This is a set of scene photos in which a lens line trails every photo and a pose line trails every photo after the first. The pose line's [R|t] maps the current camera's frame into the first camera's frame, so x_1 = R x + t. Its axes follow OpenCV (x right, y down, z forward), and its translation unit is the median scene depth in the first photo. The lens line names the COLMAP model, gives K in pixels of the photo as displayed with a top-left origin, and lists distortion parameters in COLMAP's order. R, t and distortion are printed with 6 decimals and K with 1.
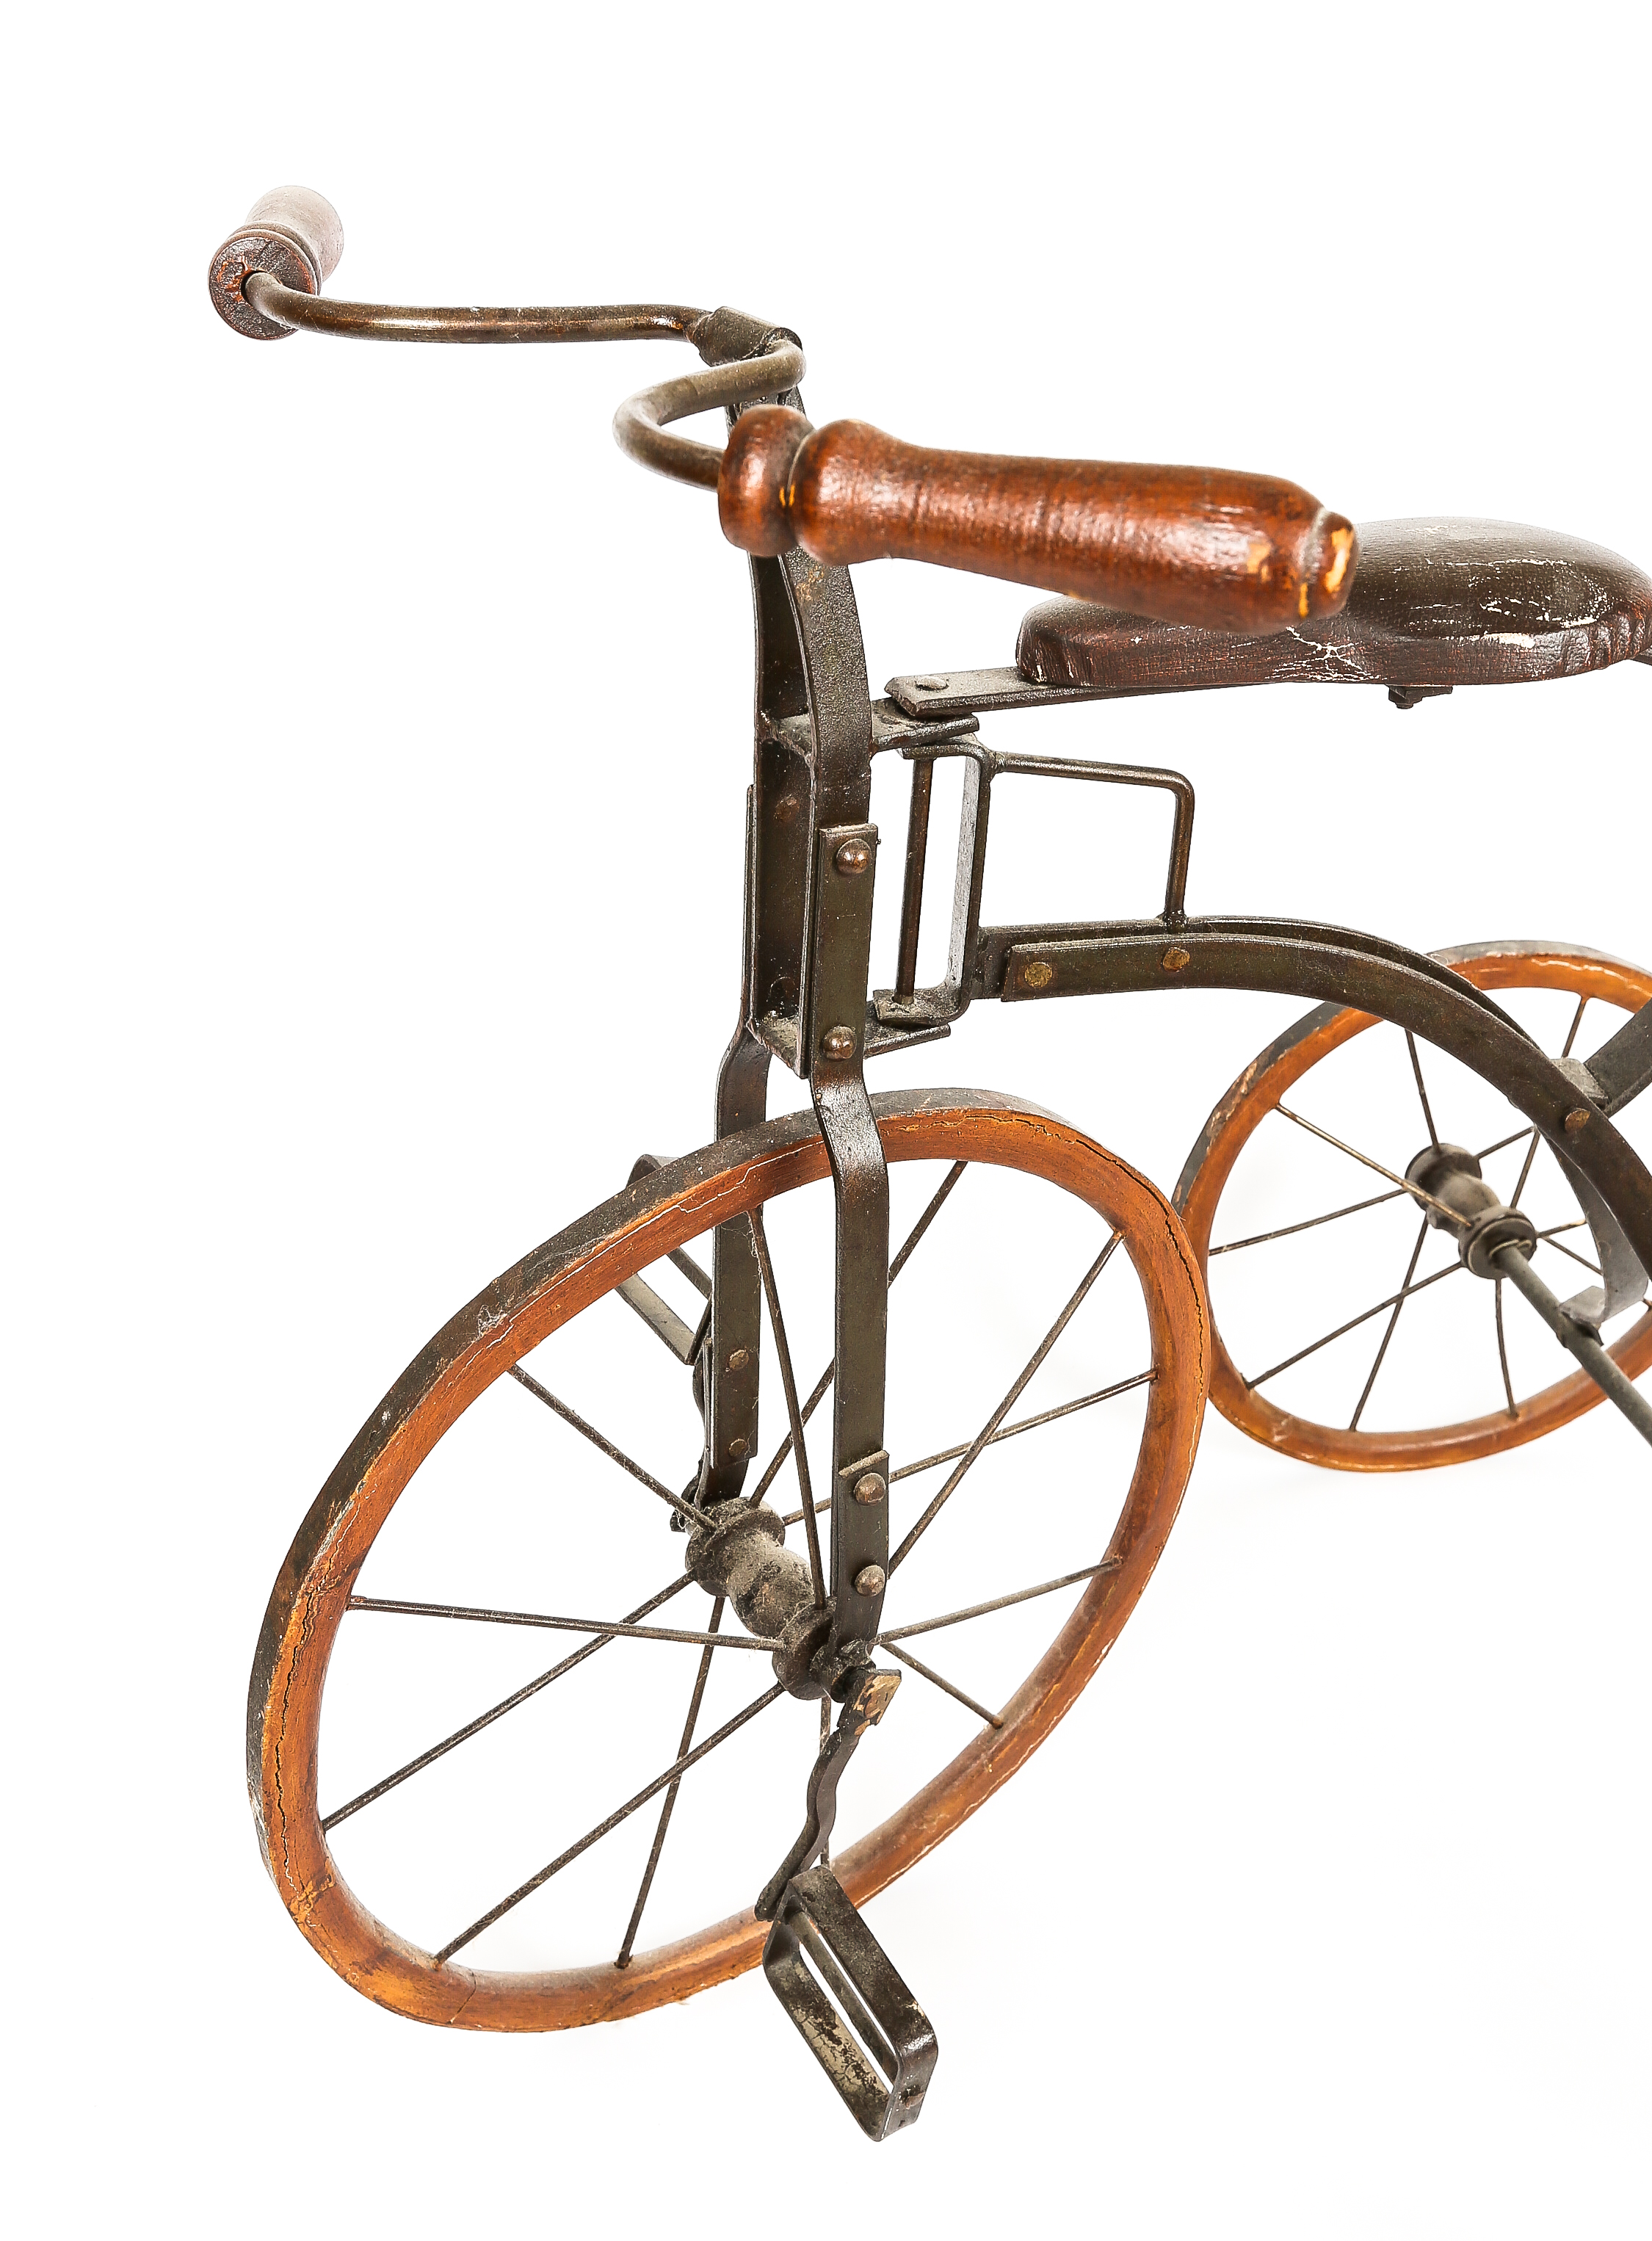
lens RADIAL K [[2448.8, 0, 826.0], [0, 2448.8, 1120.5], [0, 0, 1]] dist [0.003815, 0.023134]
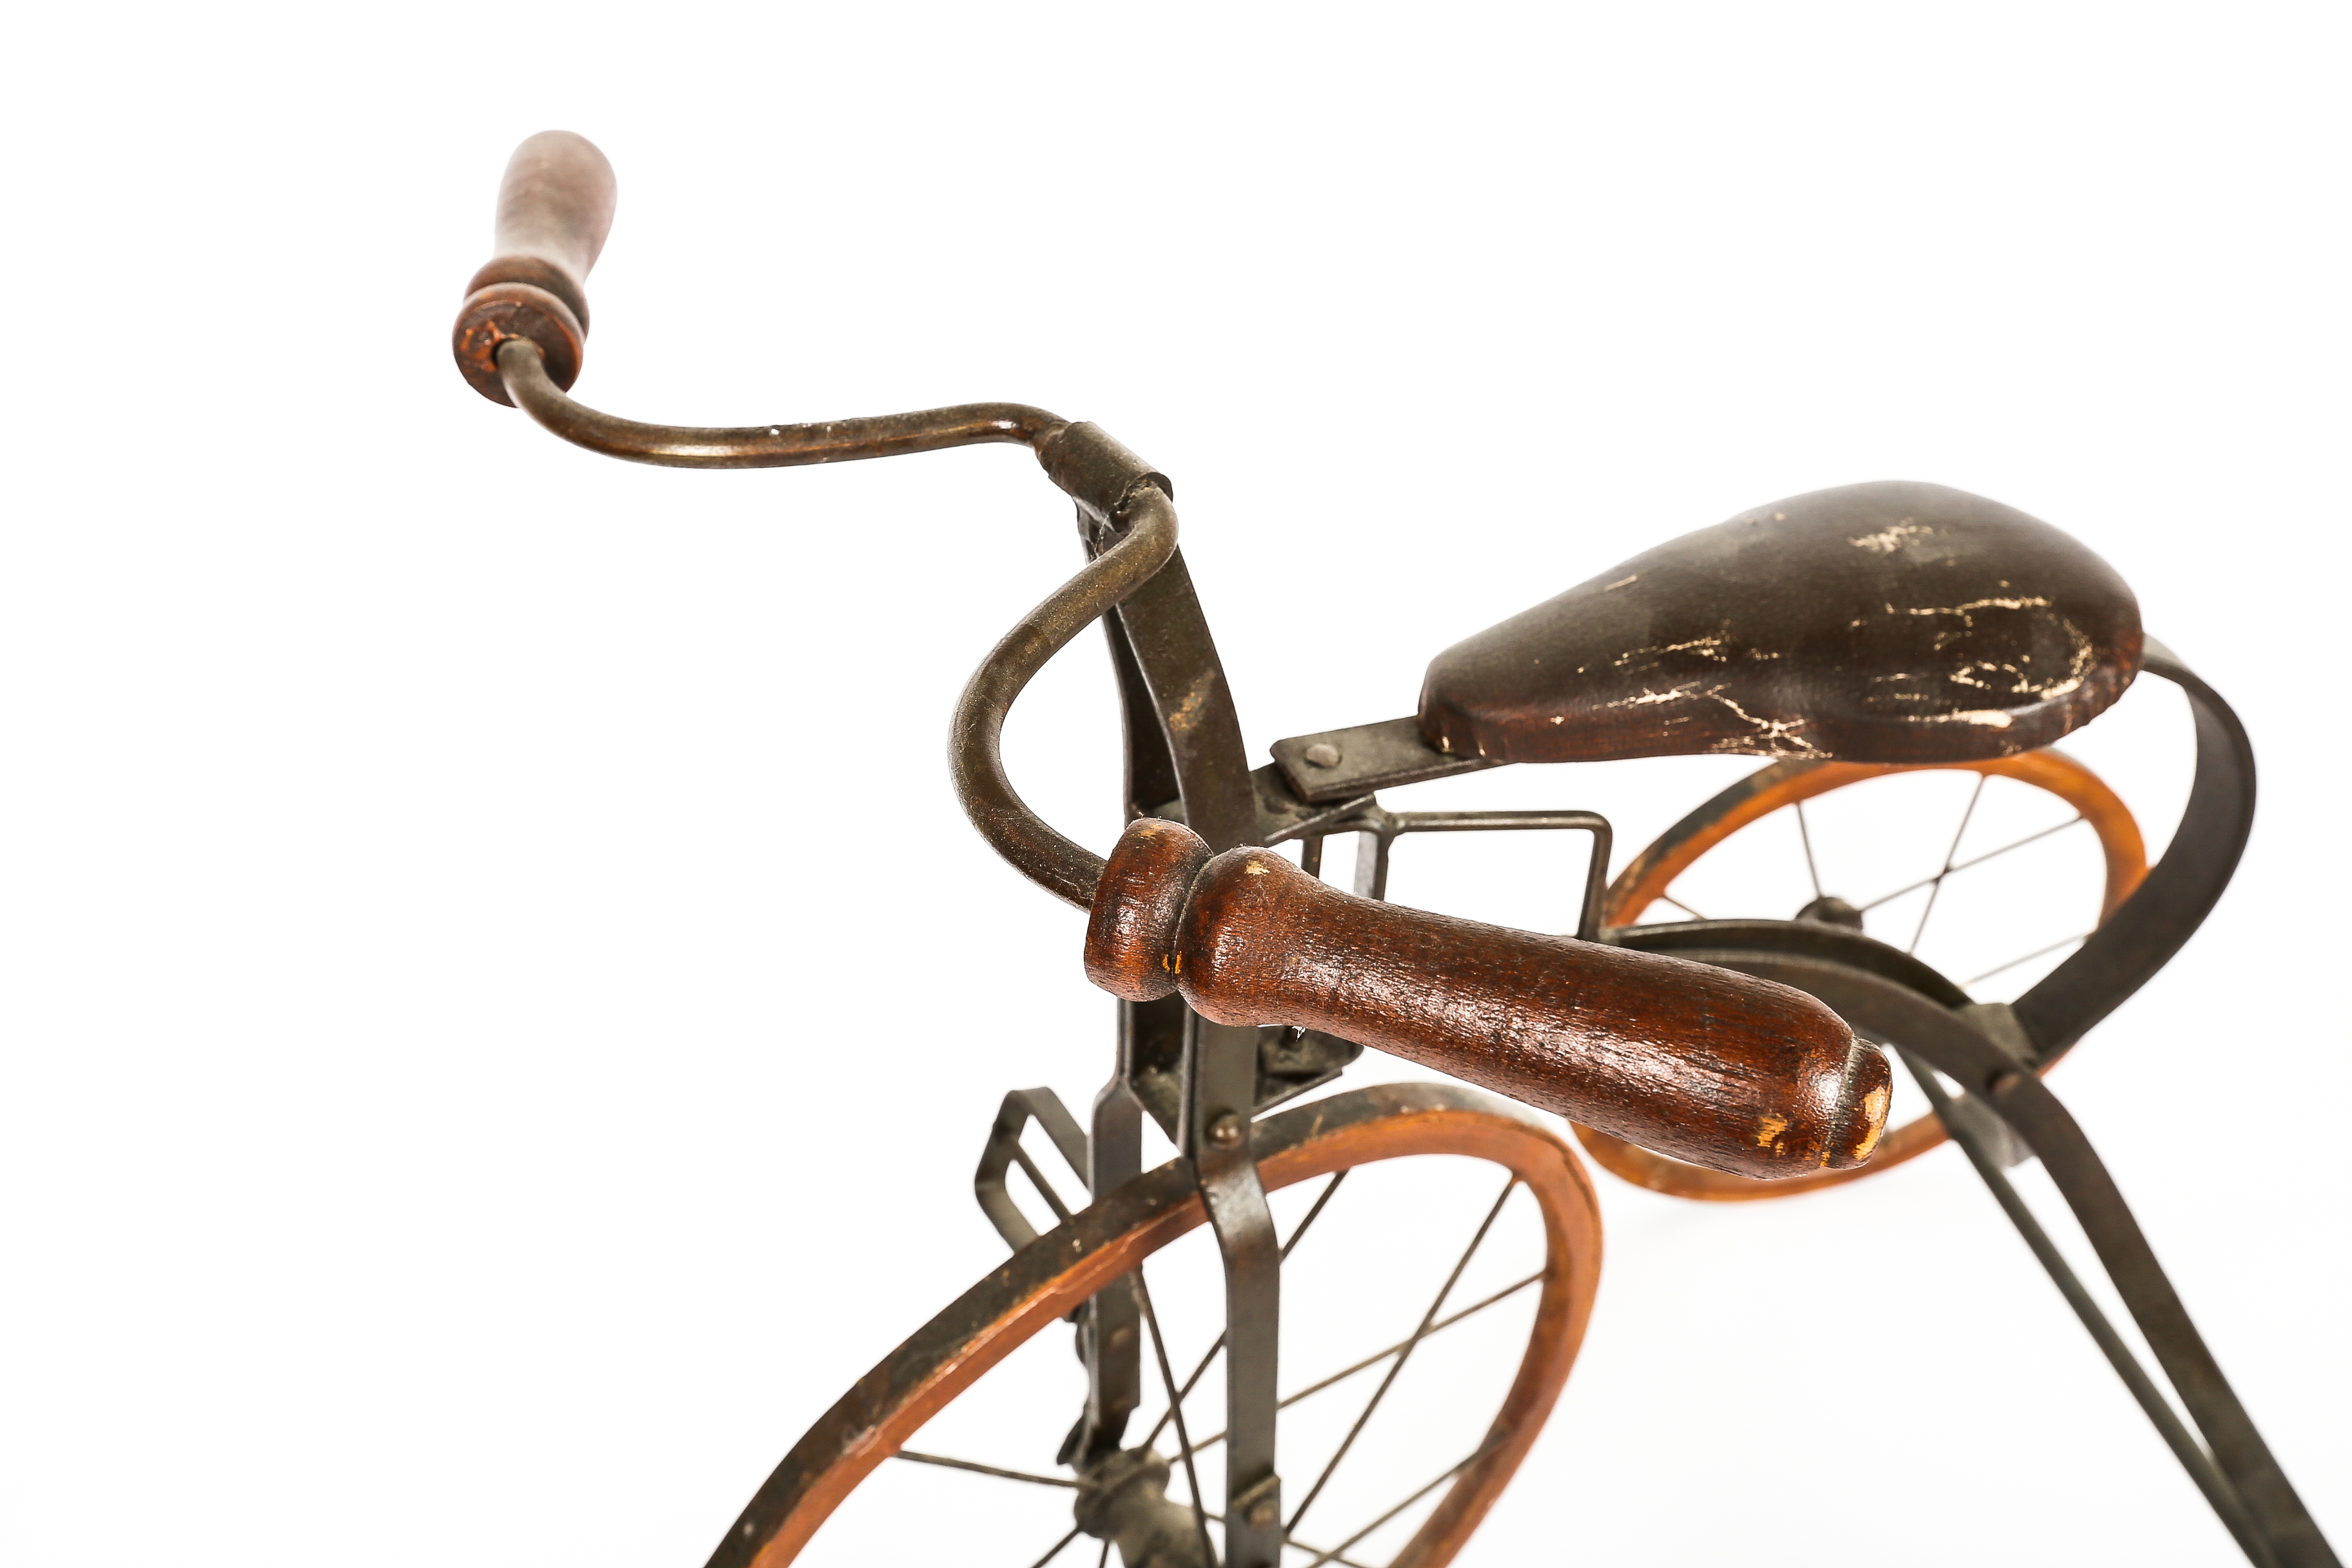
lens RADIAL K [[2295.9, 0, 1237.6], [0, 2295.9, 911.6], [0, 0, 1]] dist [0.007068, 0.005971]
pose [[0.999443, -0.024702, 0.022460, -0.006829], [0.020065, 0.982108, 0.187248, -0.259549], [-0.026684, -0.186693, 0.982056, 0.168082]]
